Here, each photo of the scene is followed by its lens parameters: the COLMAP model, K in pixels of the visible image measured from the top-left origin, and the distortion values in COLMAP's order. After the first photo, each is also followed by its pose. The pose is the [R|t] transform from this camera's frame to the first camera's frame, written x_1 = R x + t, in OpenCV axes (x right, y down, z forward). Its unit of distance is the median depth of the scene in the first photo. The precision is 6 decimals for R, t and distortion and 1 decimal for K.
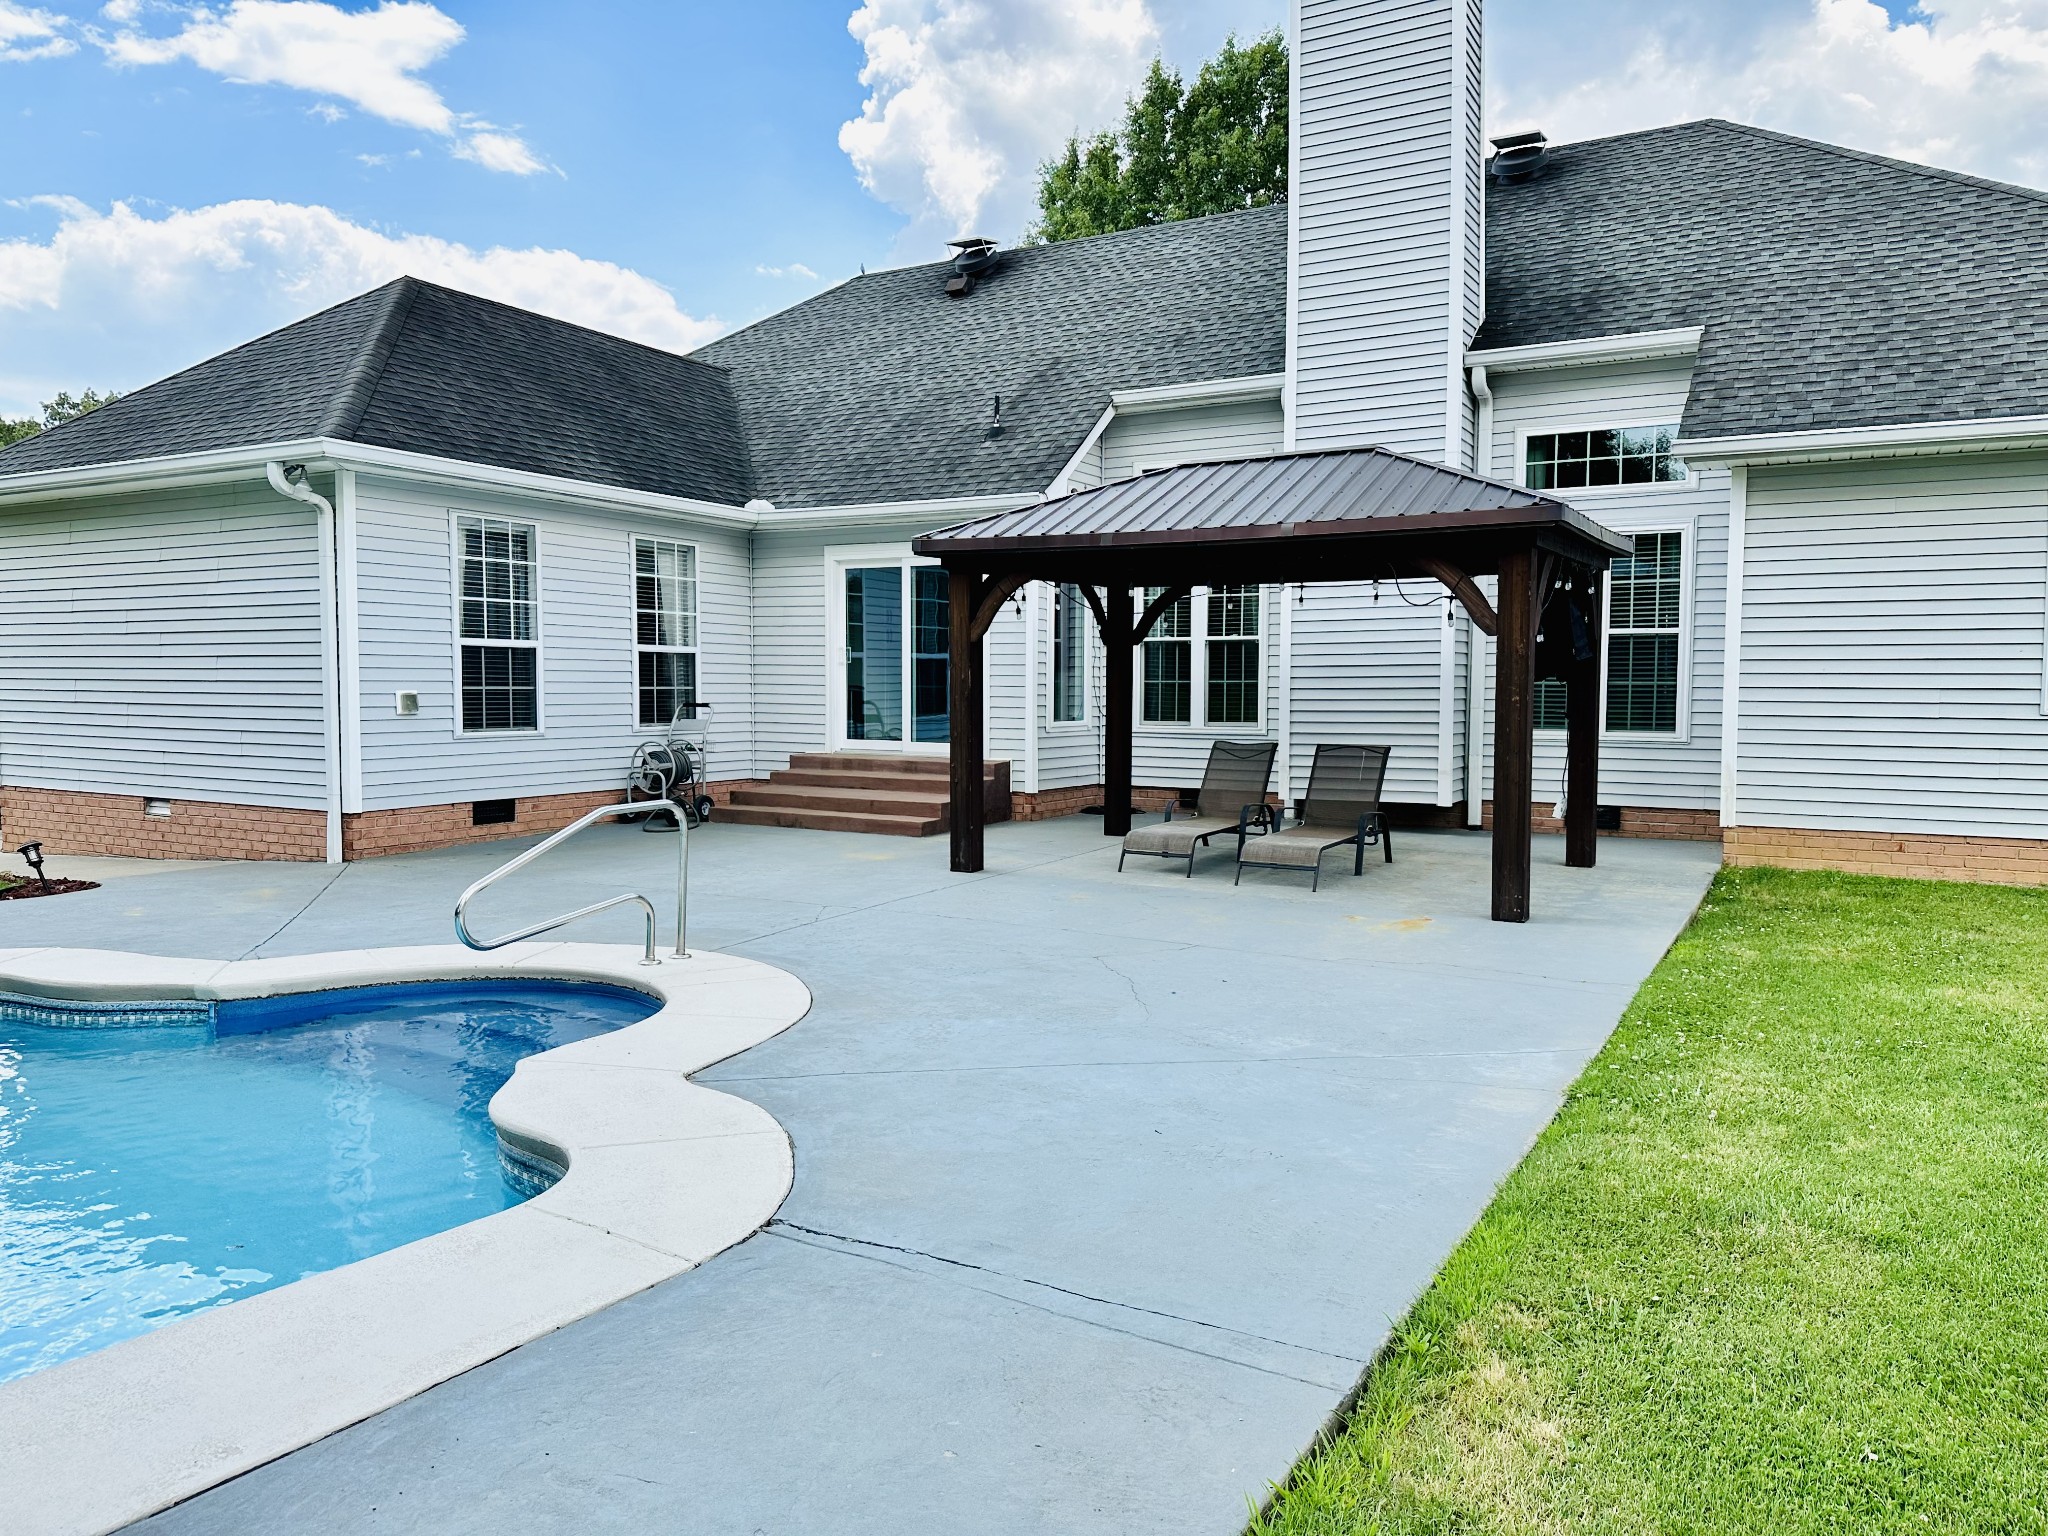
lens RADIAL K [[1449.5, 0, 1033.1], [0, 1449.5, 758.1], [0, 0, 1]] dist [0.004326, -0.009021]
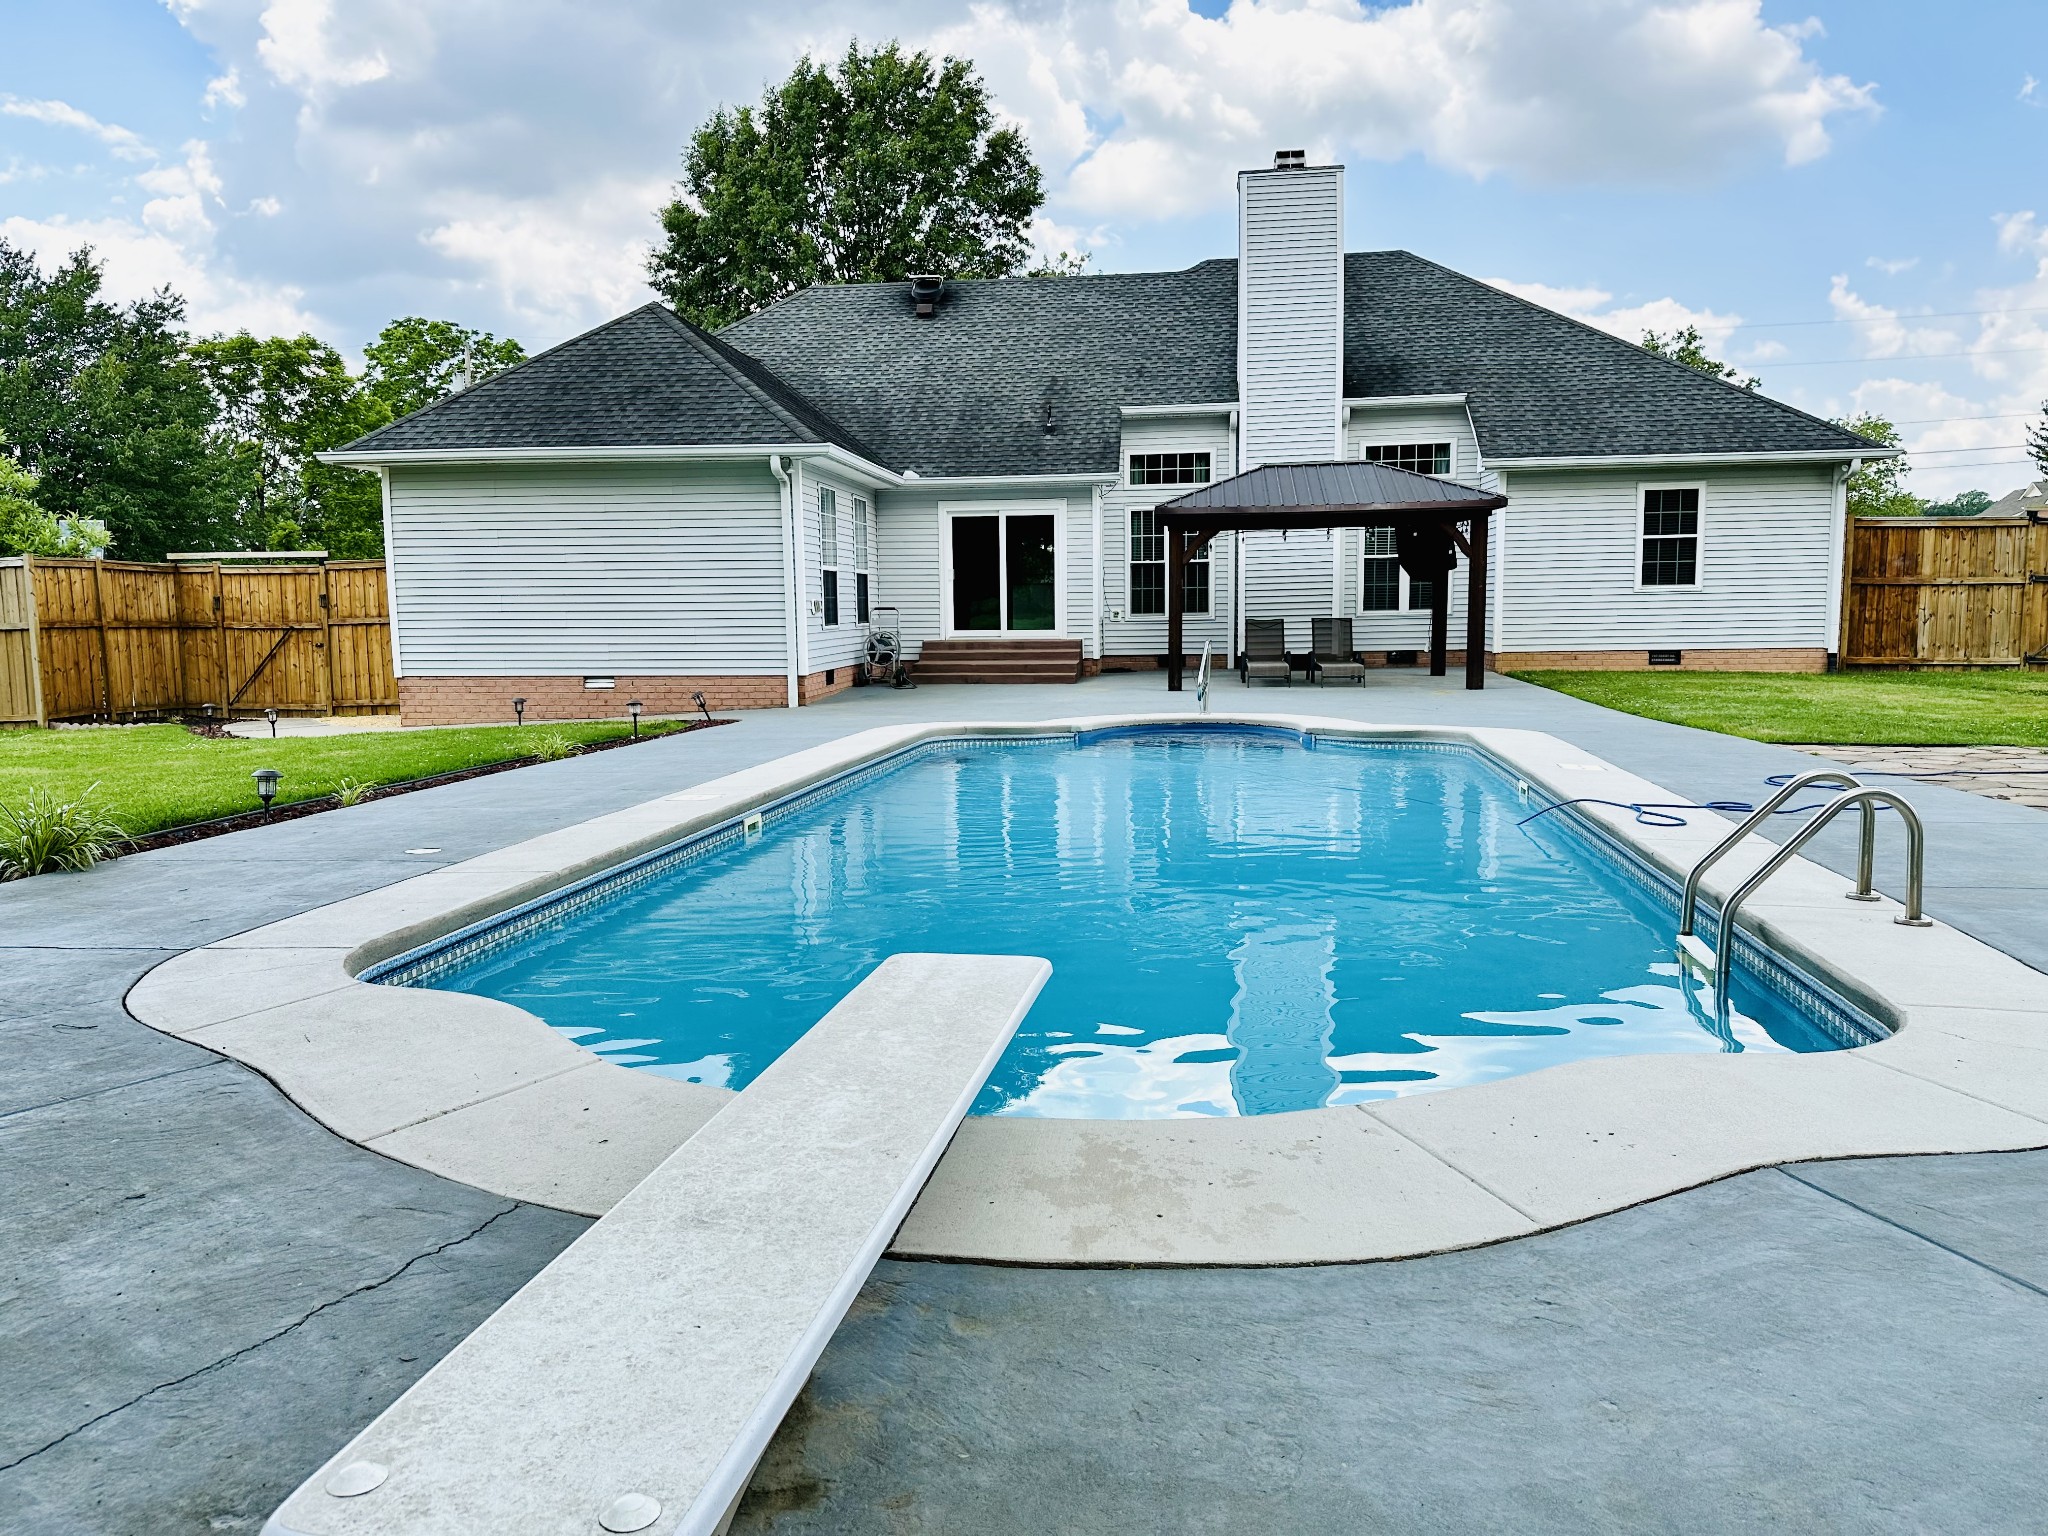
lens RADIAL K [[1449.5, 0, 1016.4], [0, 1449.5, 770.1], [0, 0, 1]] dist [0.004326, -0.009021]
pose [[0.917868, -0.058931, 0.392485, -0.766306], [0.037264, 0.997343, 0.062604, 0.044310], [-0.395132, -0.042837, 0.917625, -0.468365]]
